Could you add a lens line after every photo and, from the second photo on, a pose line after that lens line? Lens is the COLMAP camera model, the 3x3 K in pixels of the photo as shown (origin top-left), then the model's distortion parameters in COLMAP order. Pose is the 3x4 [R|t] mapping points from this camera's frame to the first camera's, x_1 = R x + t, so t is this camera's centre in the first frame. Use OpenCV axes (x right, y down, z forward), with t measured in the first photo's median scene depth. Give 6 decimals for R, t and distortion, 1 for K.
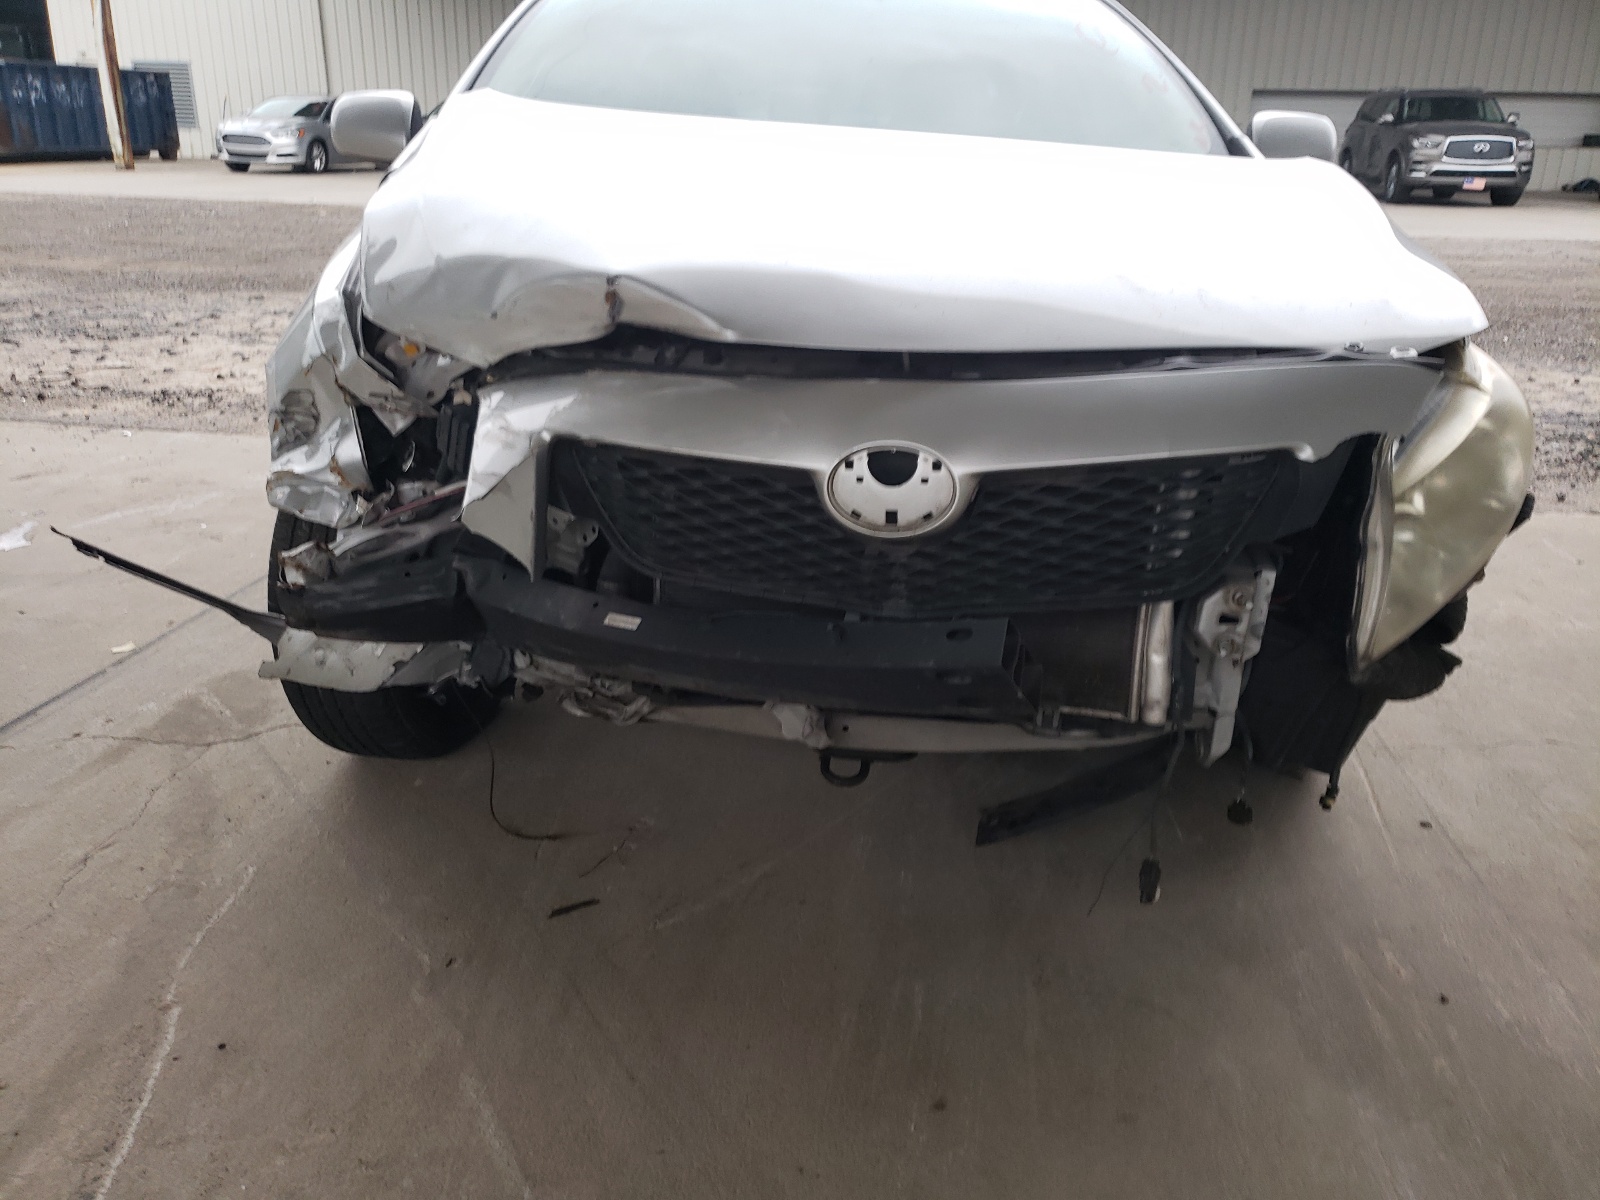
lens RADIAL K [[1329.5, 0, 800.0], [0, 1329.5, 600.0], [0, 0, 1]] dist [0.006963, 0.001632]
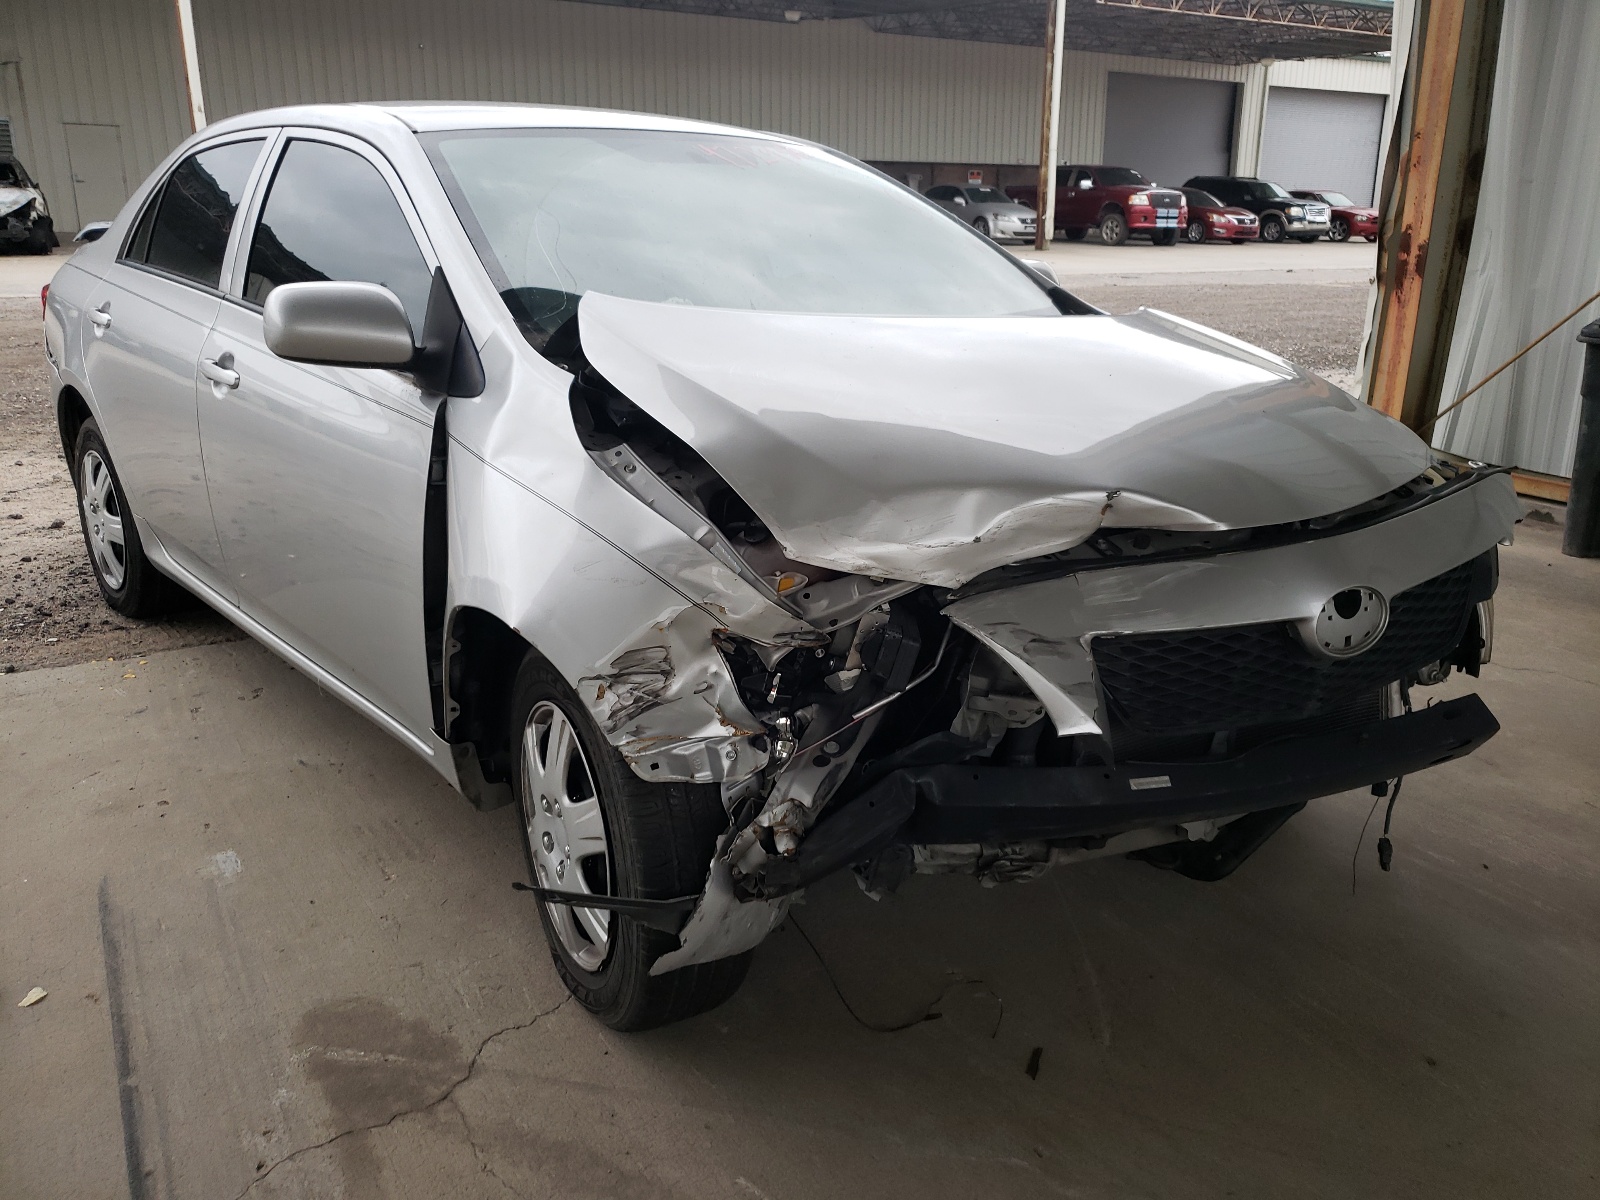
lens RADIAL K [[1329.5, 0, 800.0], [0, 1329.5, 600.0], [0, 0, 1]] dist [0.006963, 0.001632]
pose [[0.744369, -0.203041, 0.636151, -0.861137], [0.215092, 0.974783, 0.059440, -0.220037], [-0.632178, 0.092586, 0.769271, 0.249382]]
